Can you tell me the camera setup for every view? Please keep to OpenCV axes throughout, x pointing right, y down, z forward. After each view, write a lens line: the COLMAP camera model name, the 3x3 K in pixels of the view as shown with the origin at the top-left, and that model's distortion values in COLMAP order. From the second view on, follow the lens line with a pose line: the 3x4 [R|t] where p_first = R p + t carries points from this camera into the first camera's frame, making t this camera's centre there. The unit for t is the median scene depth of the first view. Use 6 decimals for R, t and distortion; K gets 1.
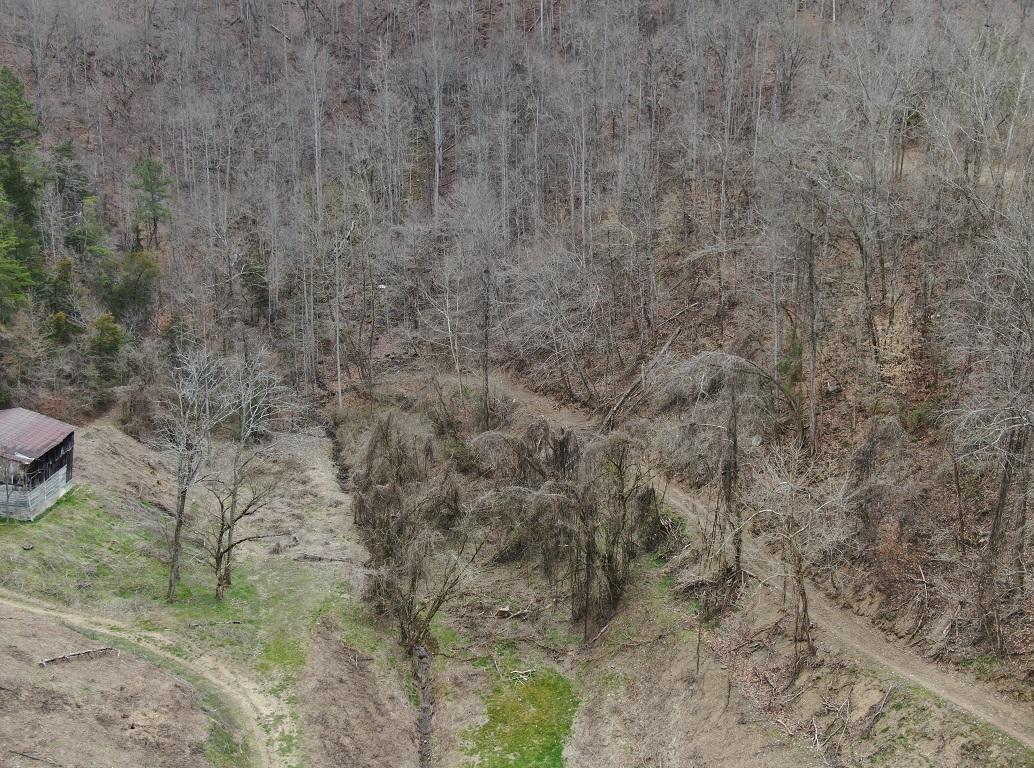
lens RADIAL K [[1076.6, 0, 513.7], [0, 1076.6, 388.9], [0, 0, 1]] dist [0.000558, 0.000000]
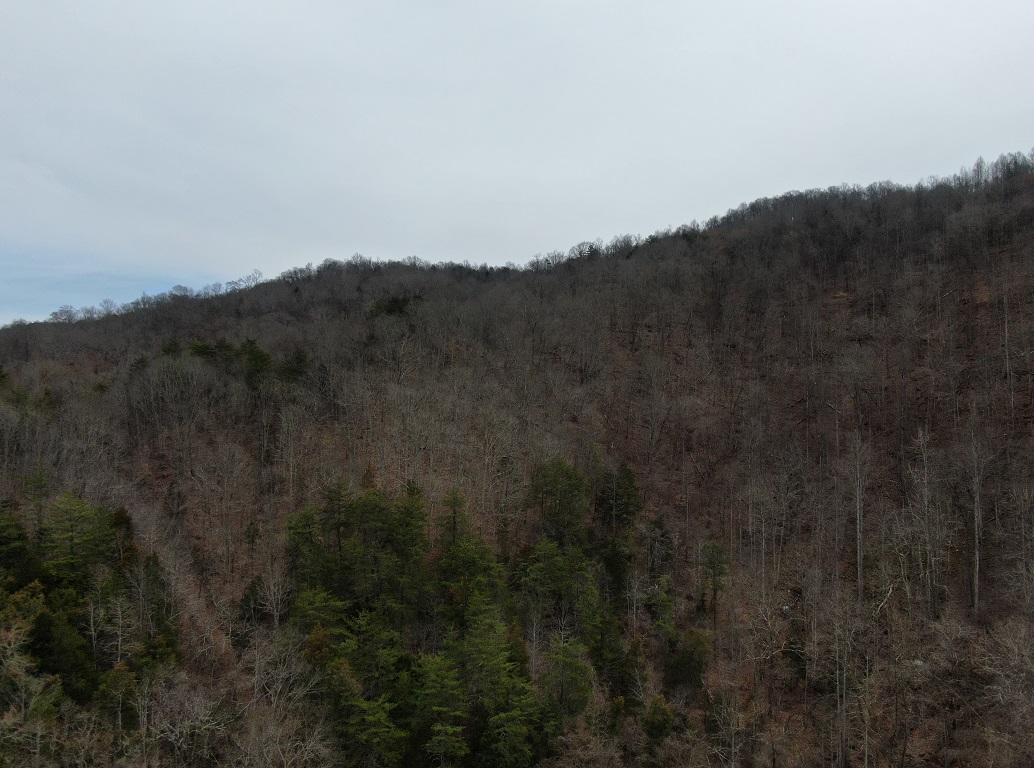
lens RADIAL K [[747.7, 0, 517.5], [0, 747.7, 382.9], [0, 0, 1]] dist [-0.015252, 0.003623]
pose [[0.813411, -0.028239, -0.581004, -0.008125], [-0.140814, 0.959554, -0.243779, -0.127167], [0.564388, 0.280106, 0.776535, 0.114623]]
